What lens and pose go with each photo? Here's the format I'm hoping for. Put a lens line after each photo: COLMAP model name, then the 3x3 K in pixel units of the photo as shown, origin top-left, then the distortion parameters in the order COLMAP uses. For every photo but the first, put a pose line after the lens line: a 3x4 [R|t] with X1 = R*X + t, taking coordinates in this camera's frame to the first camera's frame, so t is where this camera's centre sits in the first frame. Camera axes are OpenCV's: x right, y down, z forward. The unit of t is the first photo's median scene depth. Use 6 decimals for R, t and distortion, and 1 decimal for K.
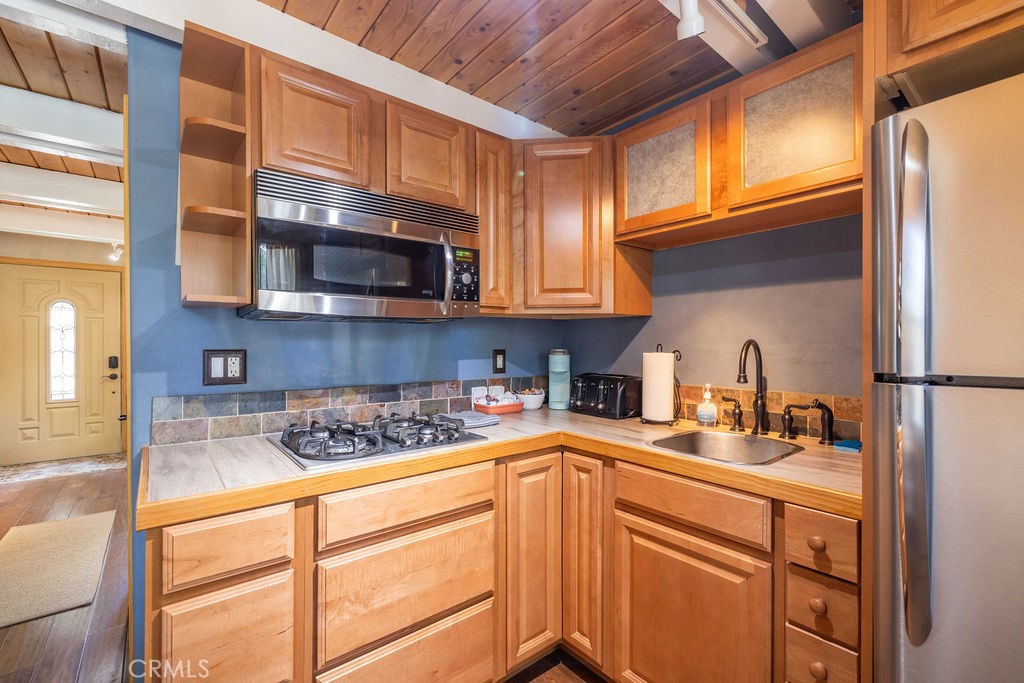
lens RADIAL K [[437.0, 0, 514.3], [0, 437.0, 346.8], [0, 0, 1]] dist [0.004115, 0.000495]
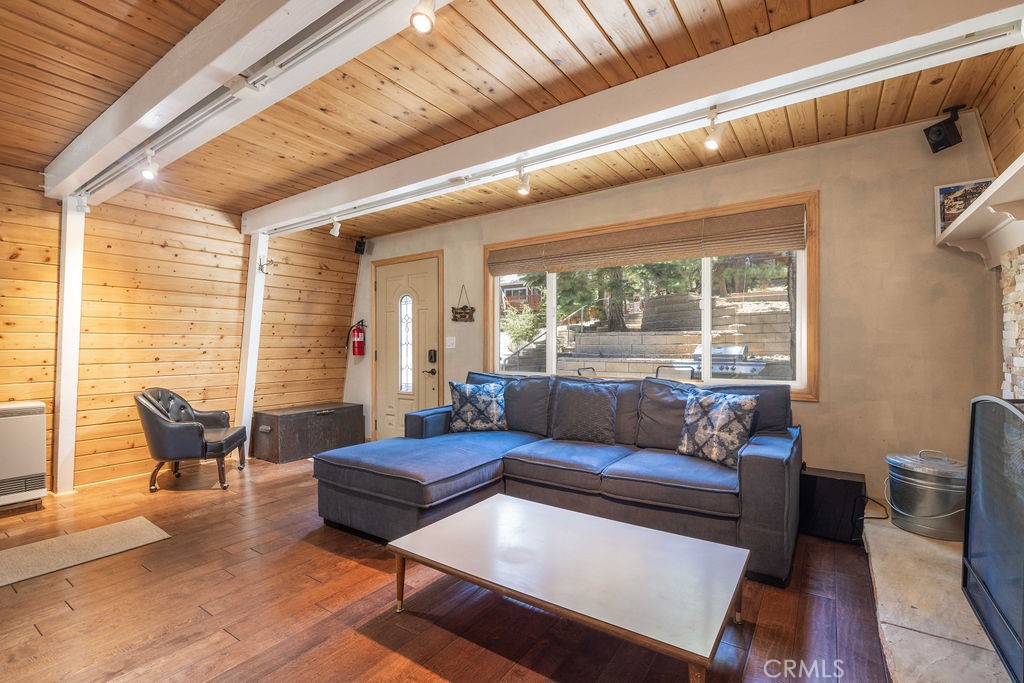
lens RADIAL K [[437.0, 0, 509.9], [0, 437.0, 340.9], [0, 0, 1]] dist [0.004115, 0.000495]
pose [[0.252293, 0.002965, -0.967646, 0.009896], [0.002235, 0.999991, 0.003646, 0.000359], [0.967648, -0.003082, 0.252284, 0.932522]]
